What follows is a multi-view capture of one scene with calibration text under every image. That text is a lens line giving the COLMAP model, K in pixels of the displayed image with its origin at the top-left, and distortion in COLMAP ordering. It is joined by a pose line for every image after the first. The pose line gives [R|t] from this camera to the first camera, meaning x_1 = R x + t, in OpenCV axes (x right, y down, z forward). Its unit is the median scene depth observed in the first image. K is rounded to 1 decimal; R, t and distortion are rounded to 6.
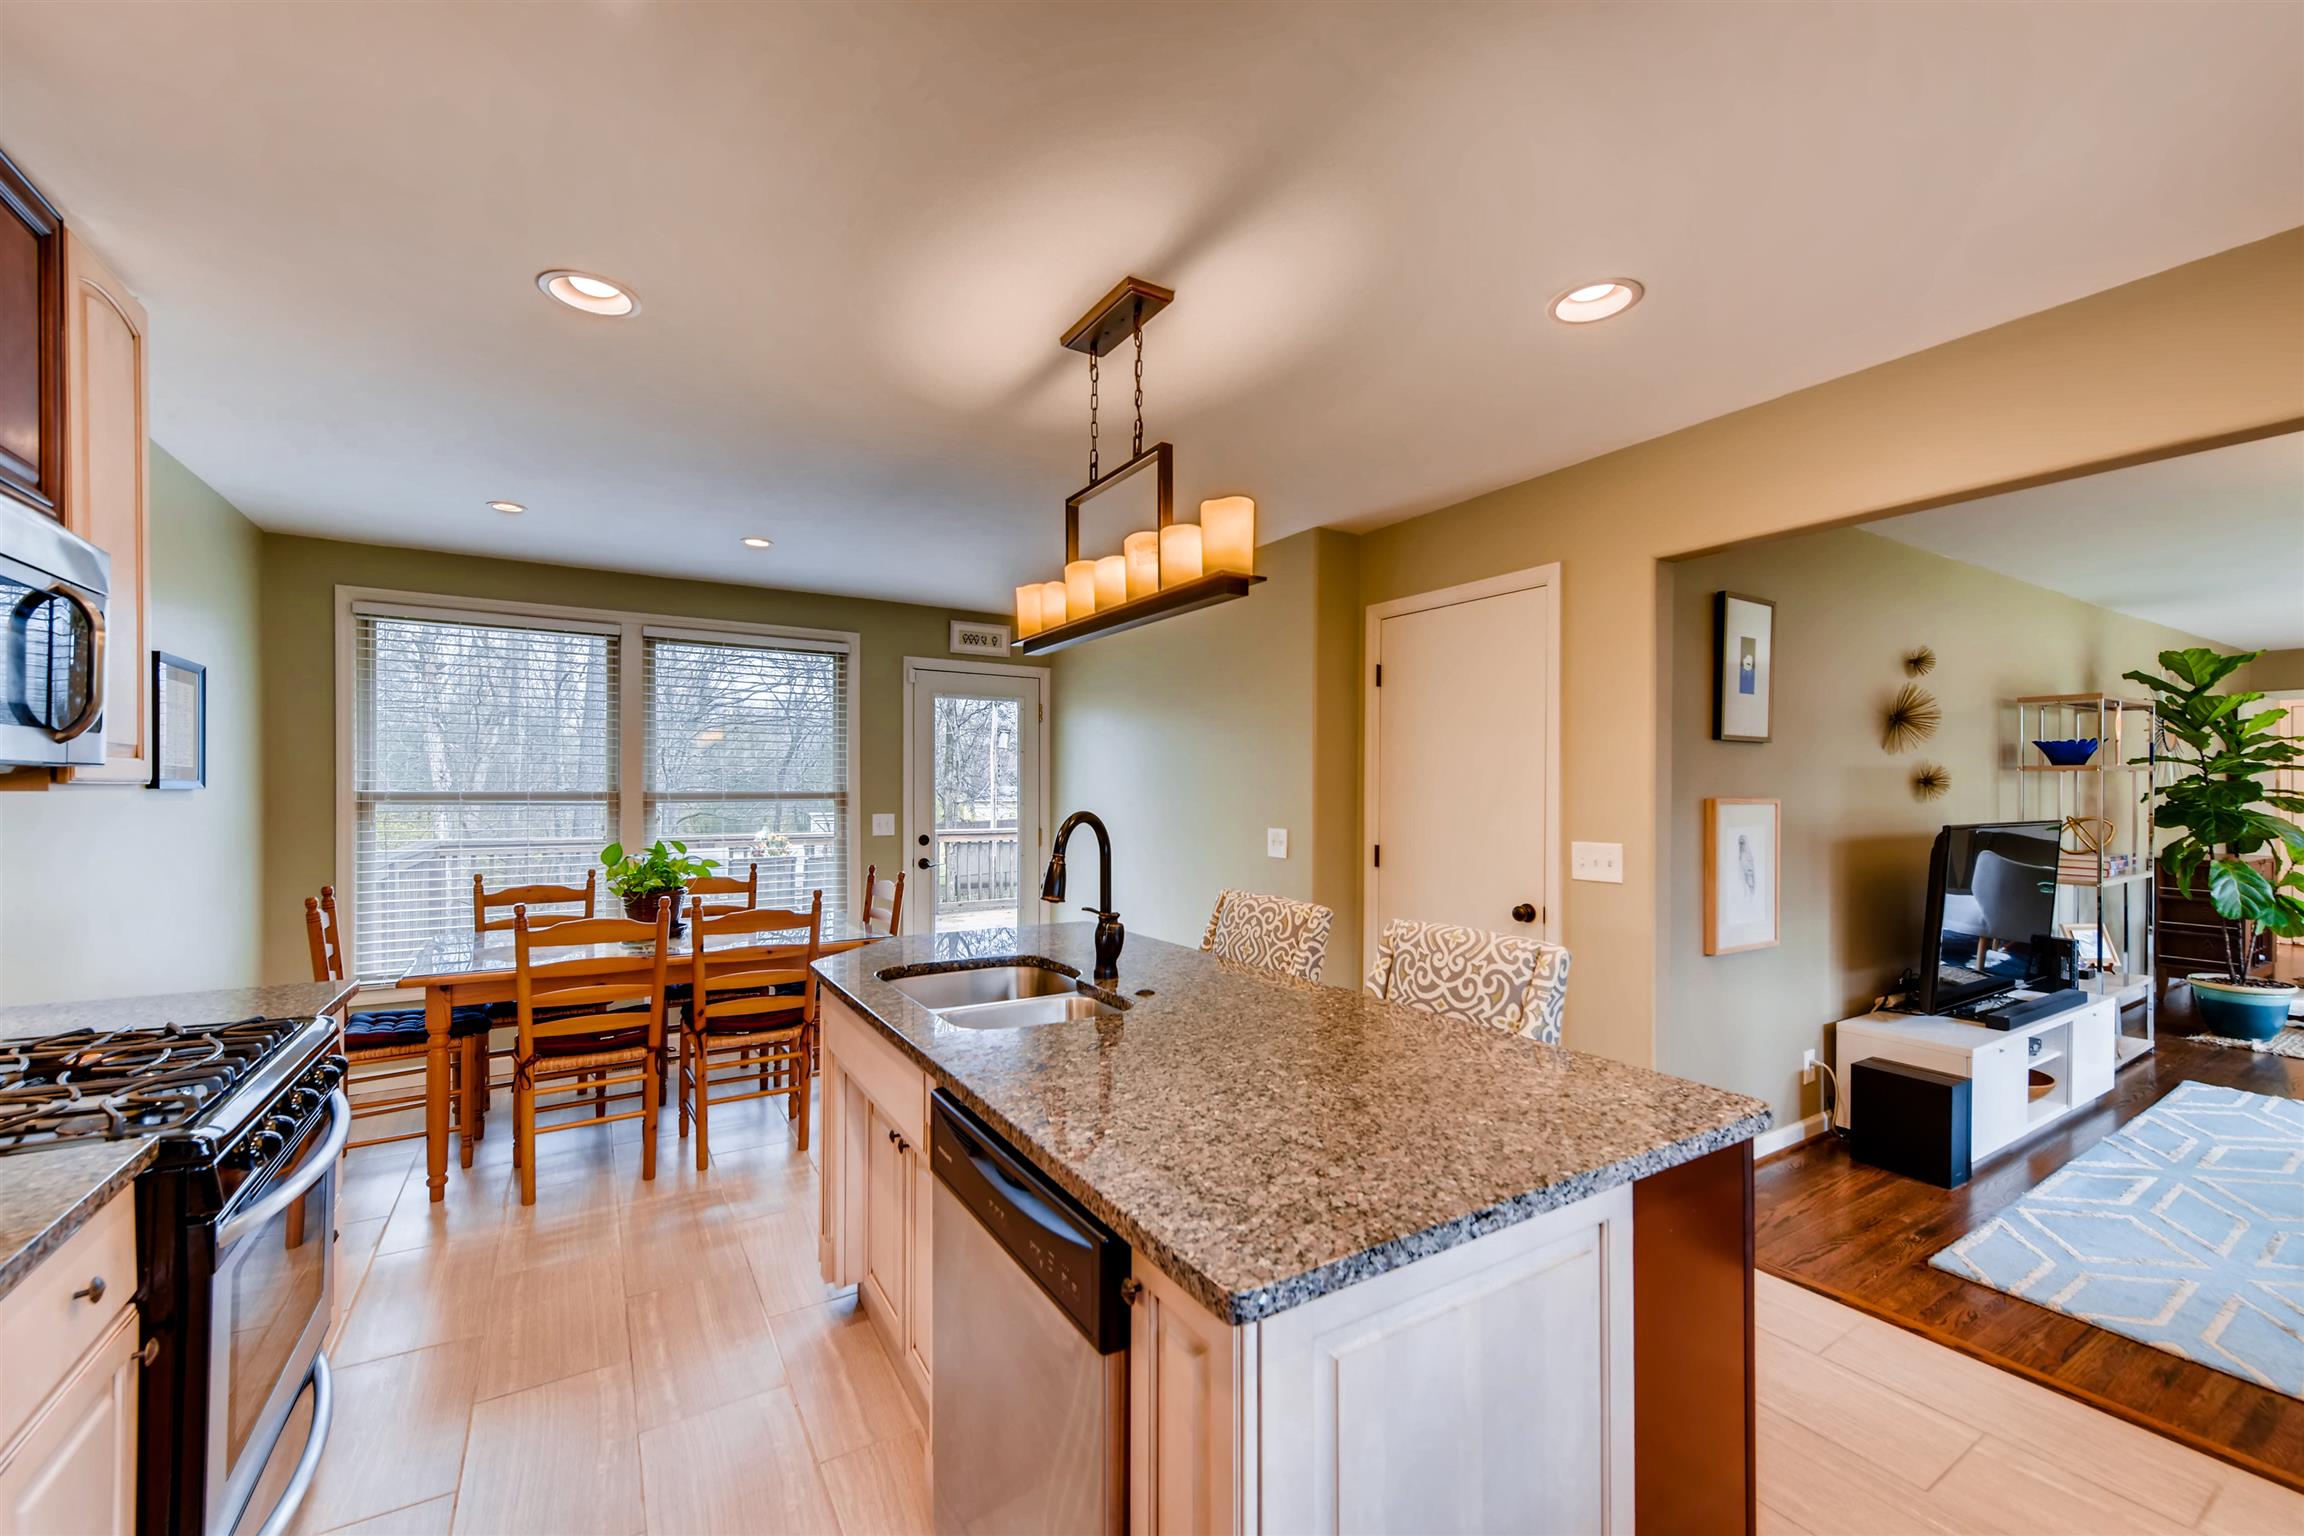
lens RADIAL K [[919.3, 0, 1145.5], [0, 919.3, 779.3], [0, 0, 1]] dist [0.007730, -0.001064]
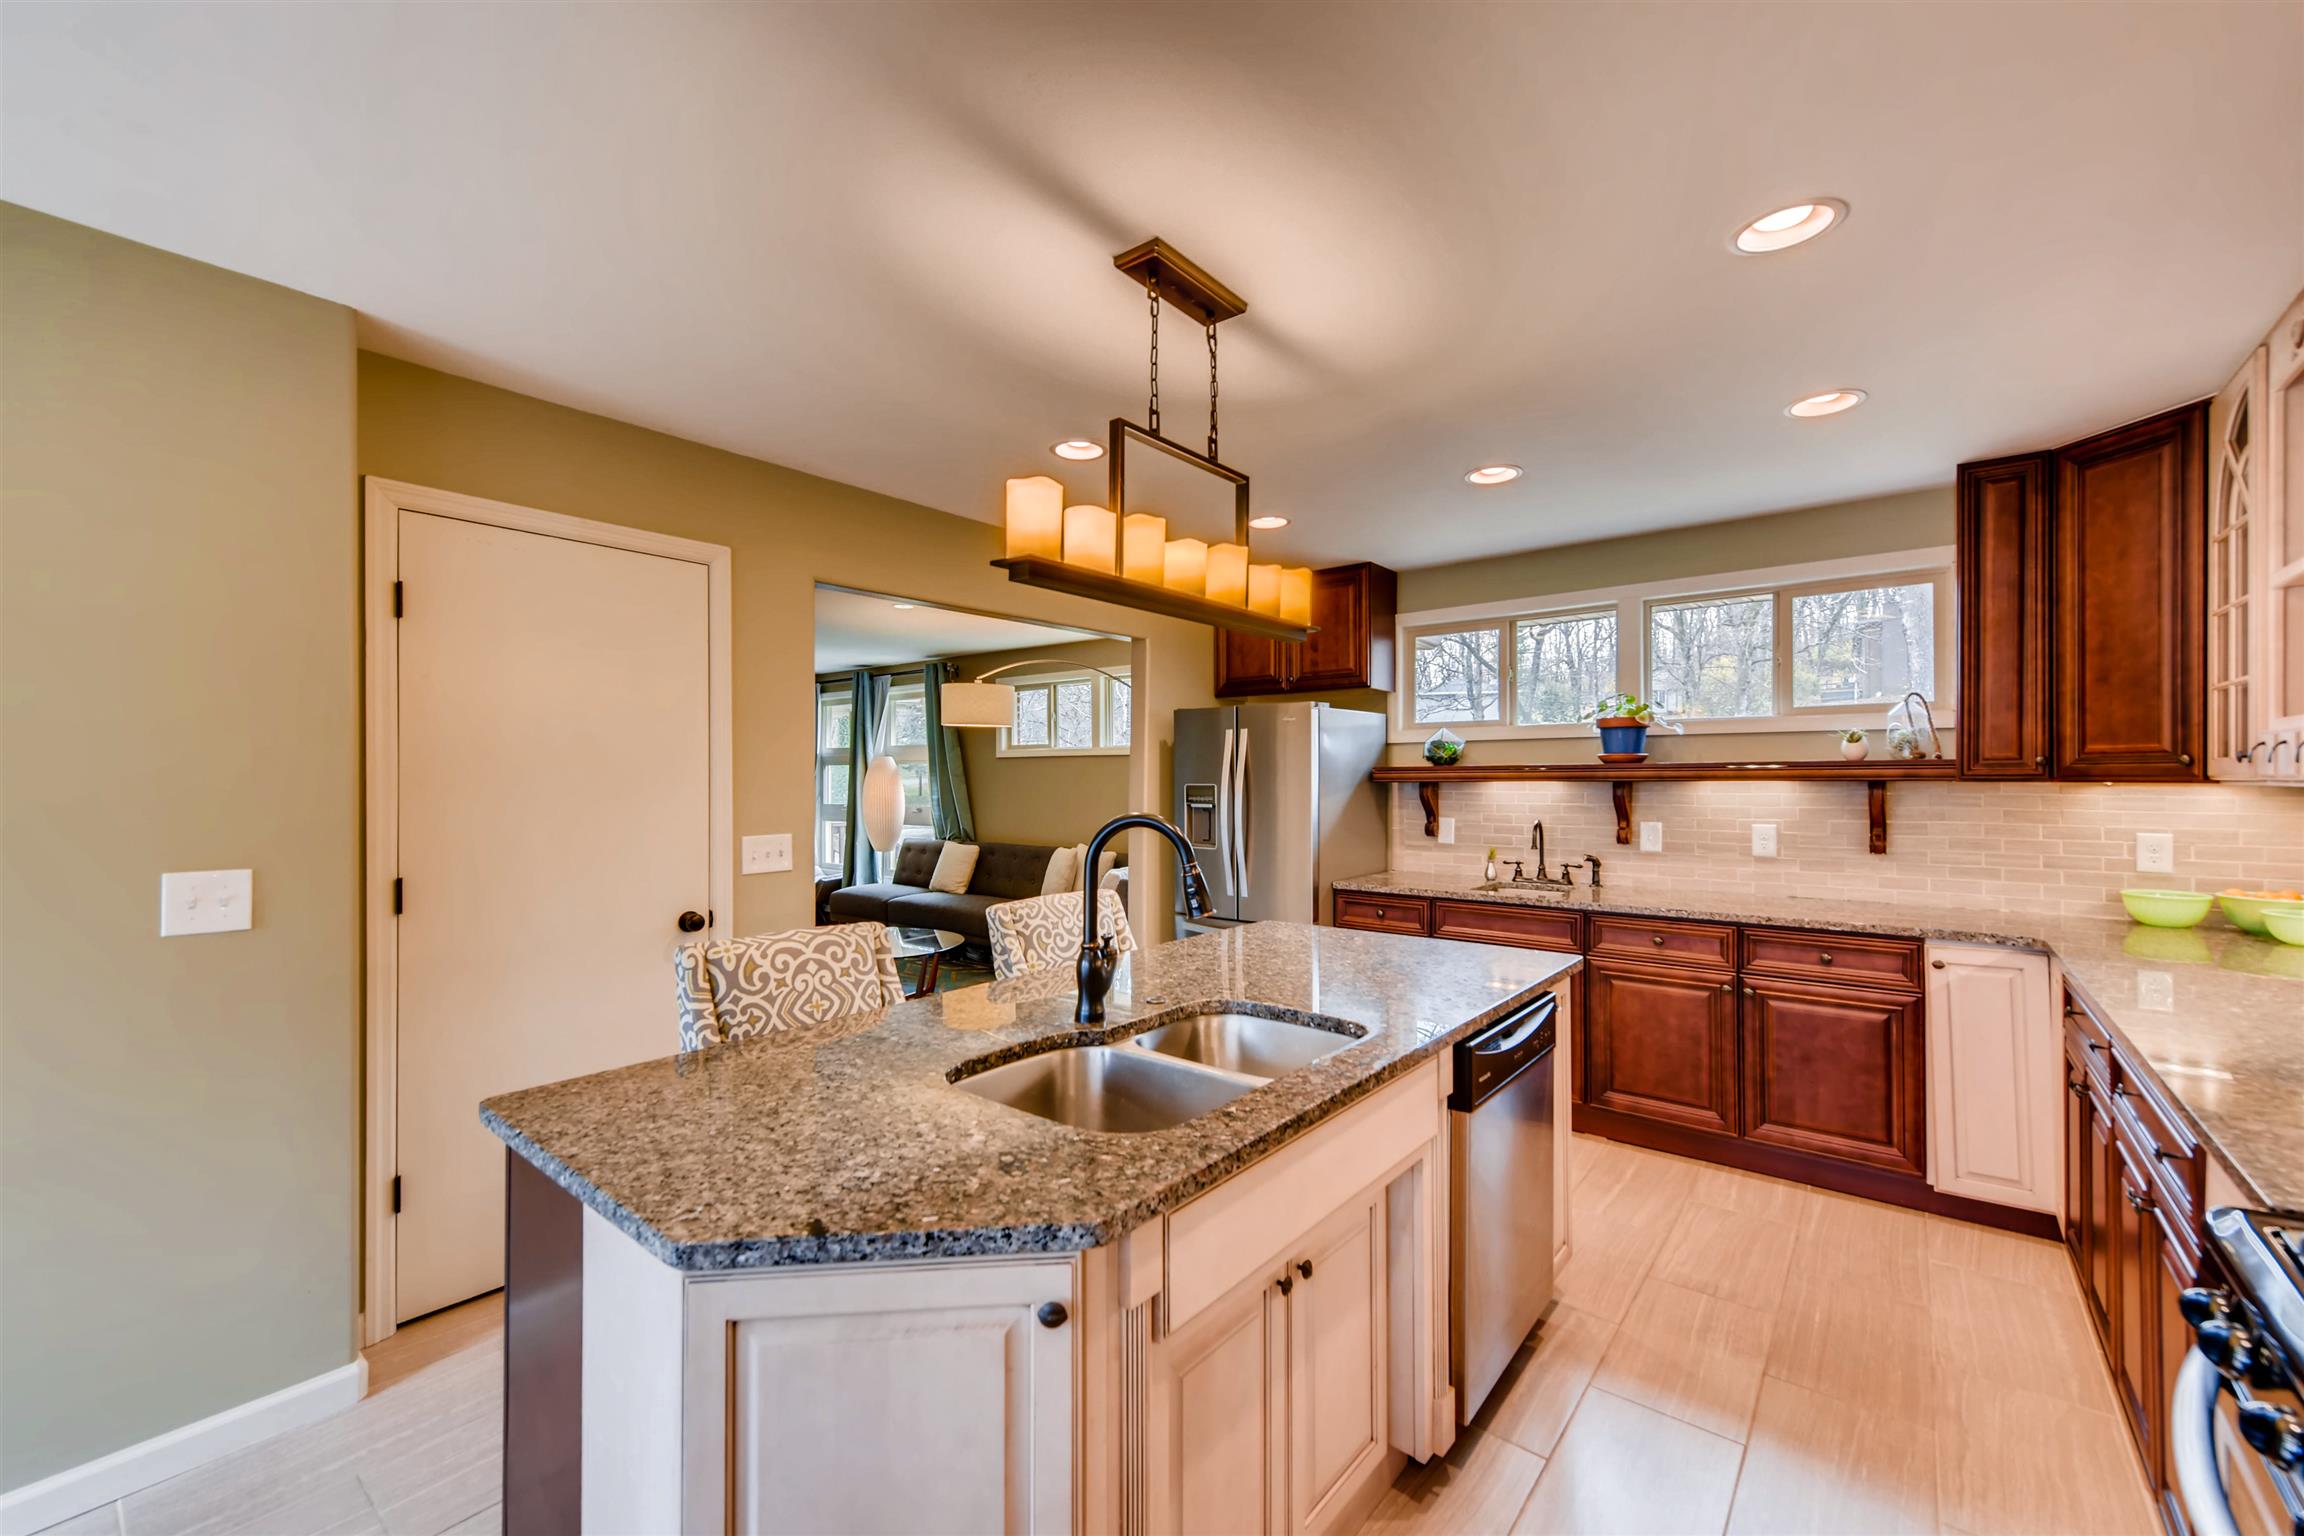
lens RADIAL K [[919.3, 0, 1164.0], [0, 919.3, 781.6], [0, 0, 1]] dist [0.007730, -0.001064]
pose [[-0.328259, -0.005030, 0.944574, -0.849815], [-0.006707, 0.999973, 0.002994, 0.002863], [-0.944564, -0.005352, -0.328284, 1.231374]]
